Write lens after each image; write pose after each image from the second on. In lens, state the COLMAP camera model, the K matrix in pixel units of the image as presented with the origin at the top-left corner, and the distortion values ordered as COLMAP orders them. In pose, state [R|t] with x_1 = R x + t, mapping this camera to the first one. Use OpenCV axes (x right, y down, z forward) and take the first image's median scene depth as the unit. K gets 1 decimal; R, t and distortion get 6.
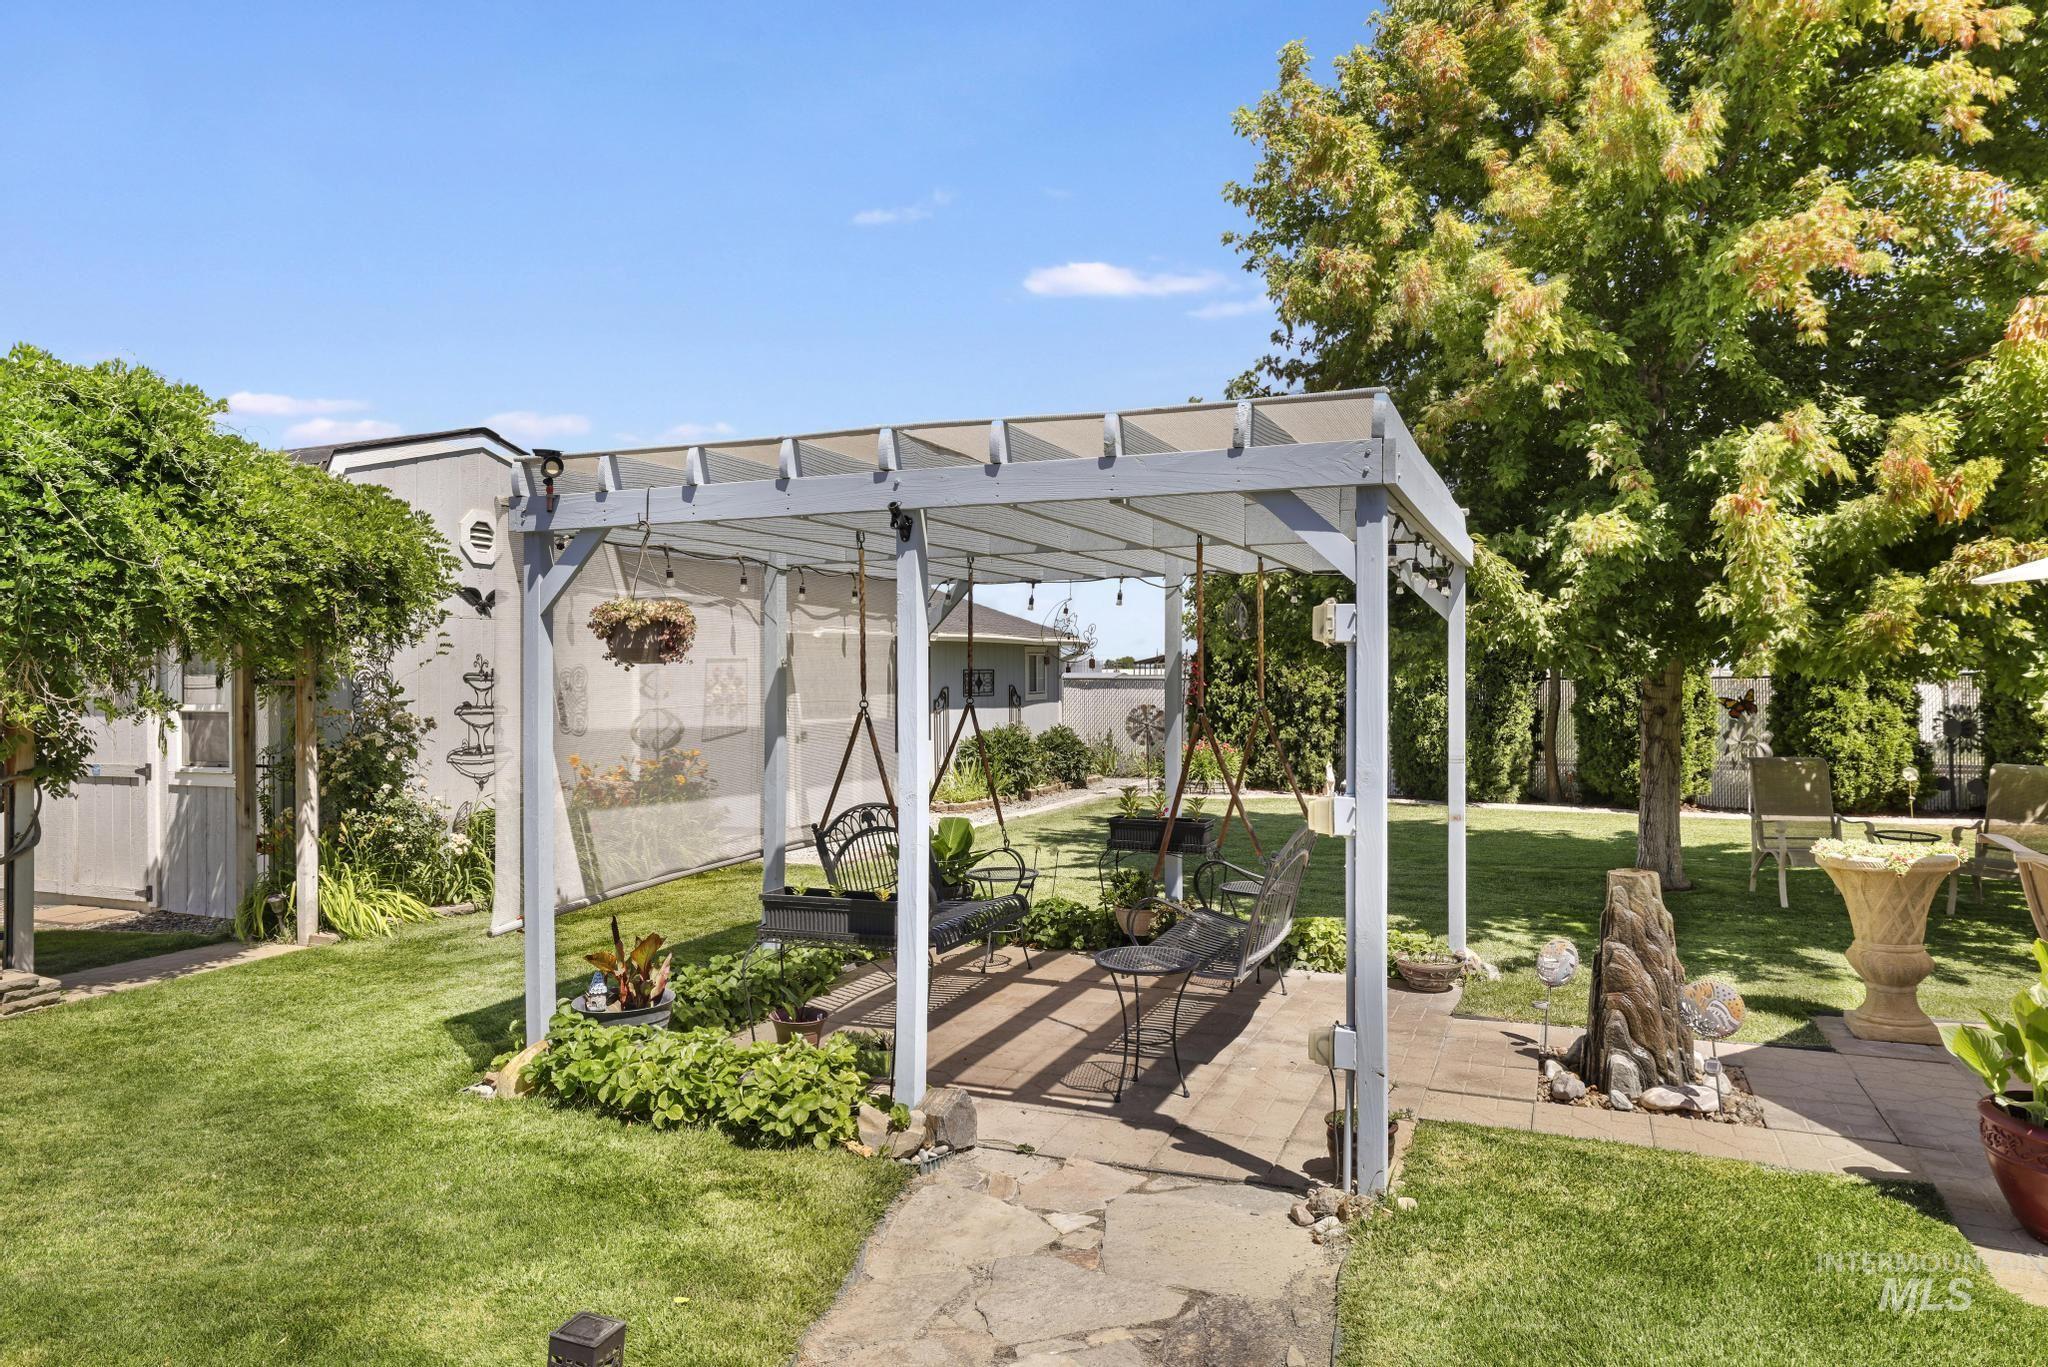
lens RADIAL K [[1287.0, 0, 1048.0], [0, 1287.0, 670.4], [0, 0, 1]] dist [0.024880, 0.000642]
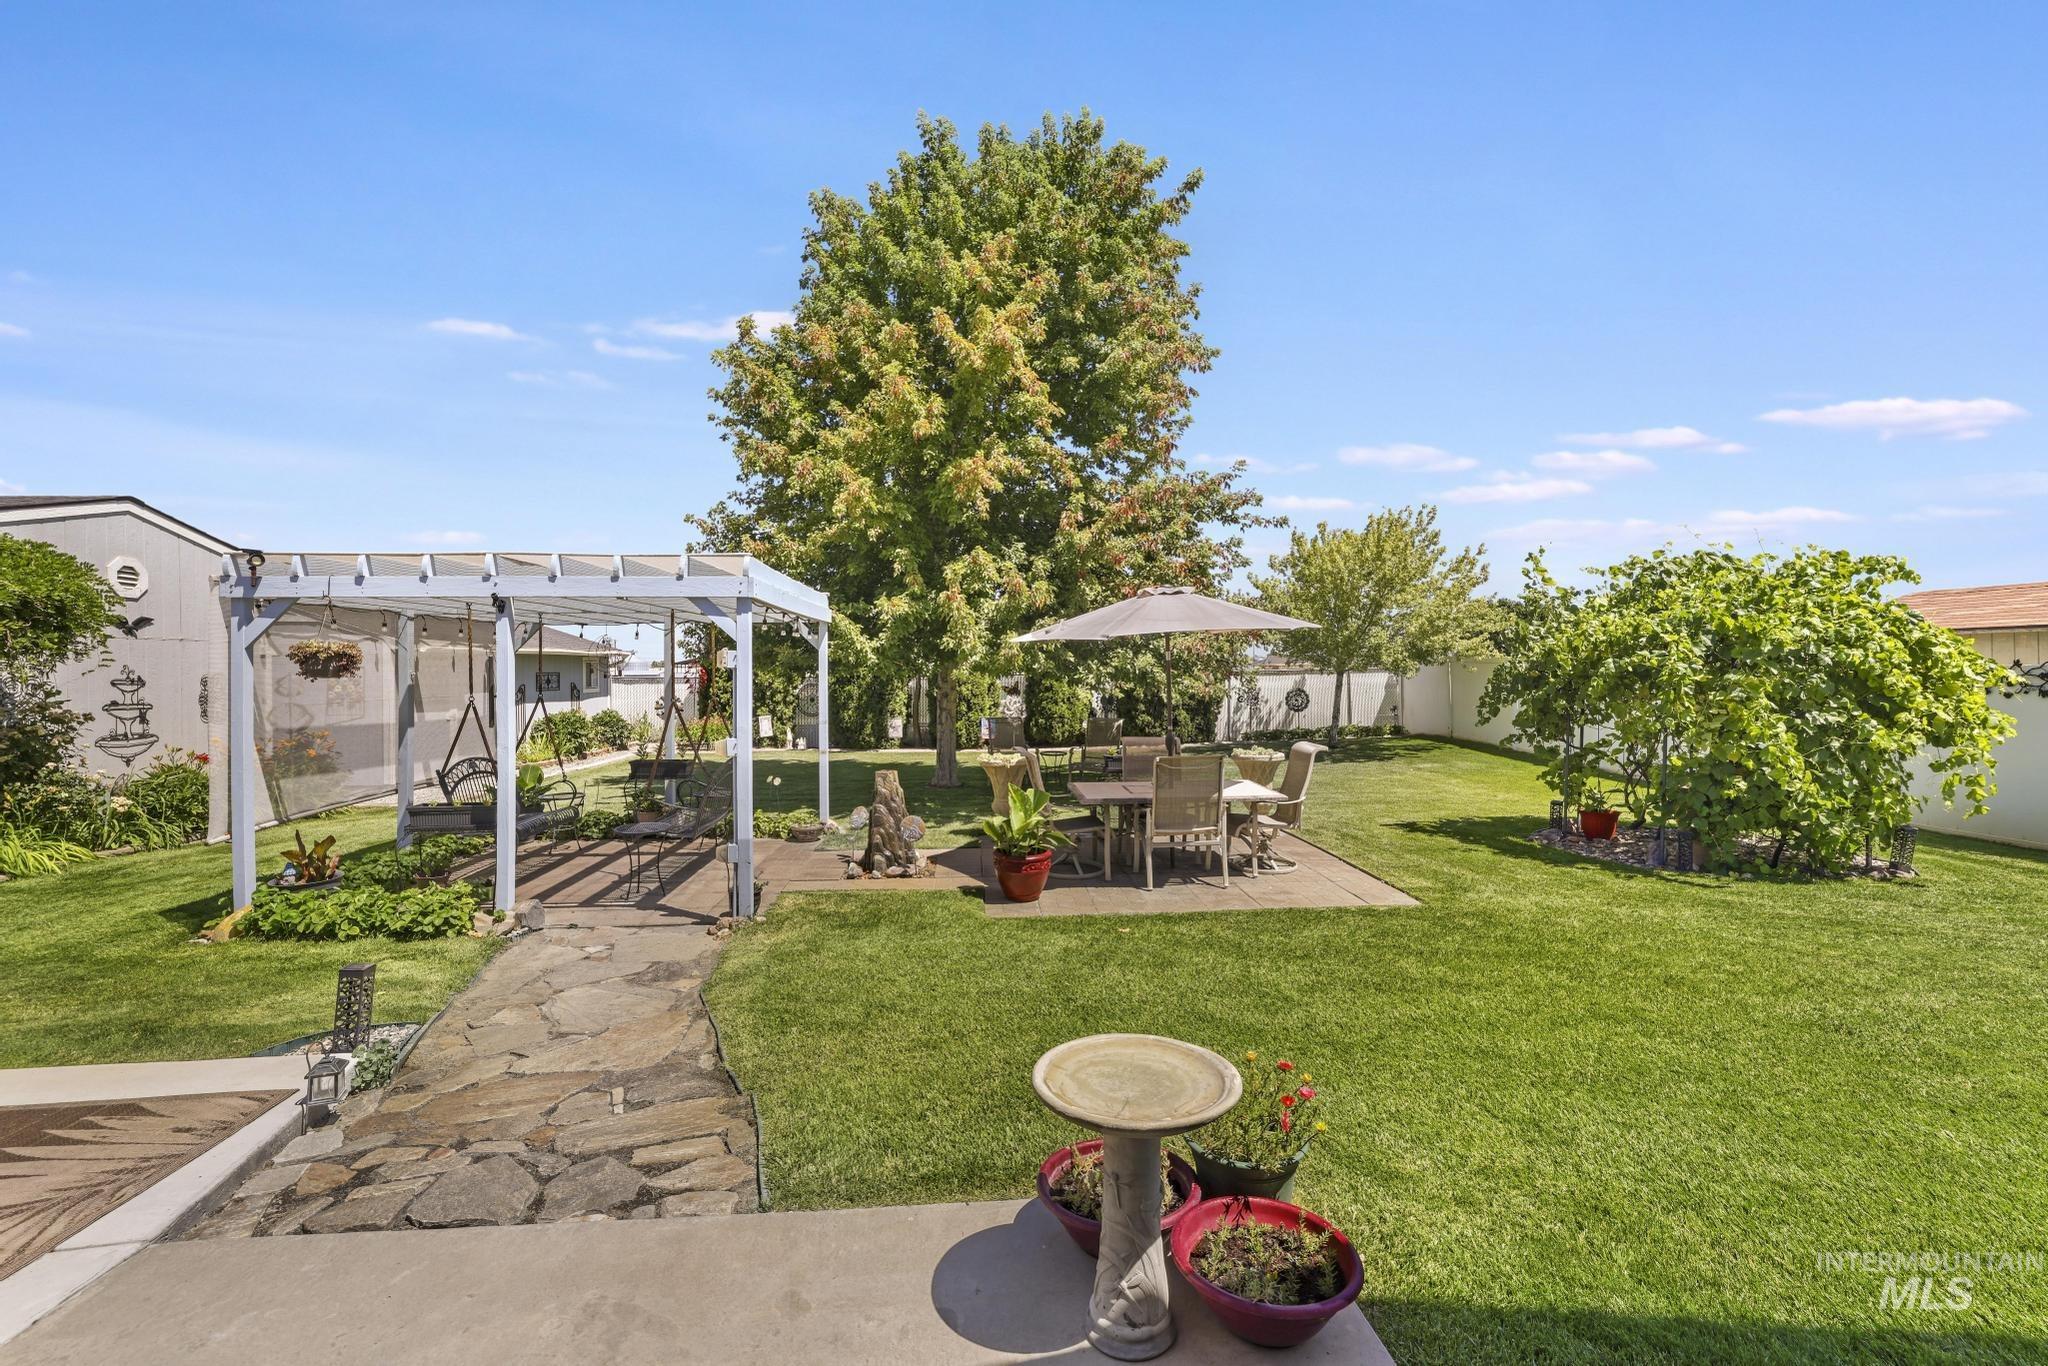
lens RADIAL K [[872.9, 0, 989.5], [0, 872.9, 673.4], [0, 0, 1]] dist [-0.001347, 0.012803]
pose [[0.915847, -0.004417, 0.401502, 0.022446], [0.002160, 0.999979, 0.006072, -0.012979], [-0.401521, -0.004694, 0.915838, -0.340347]]
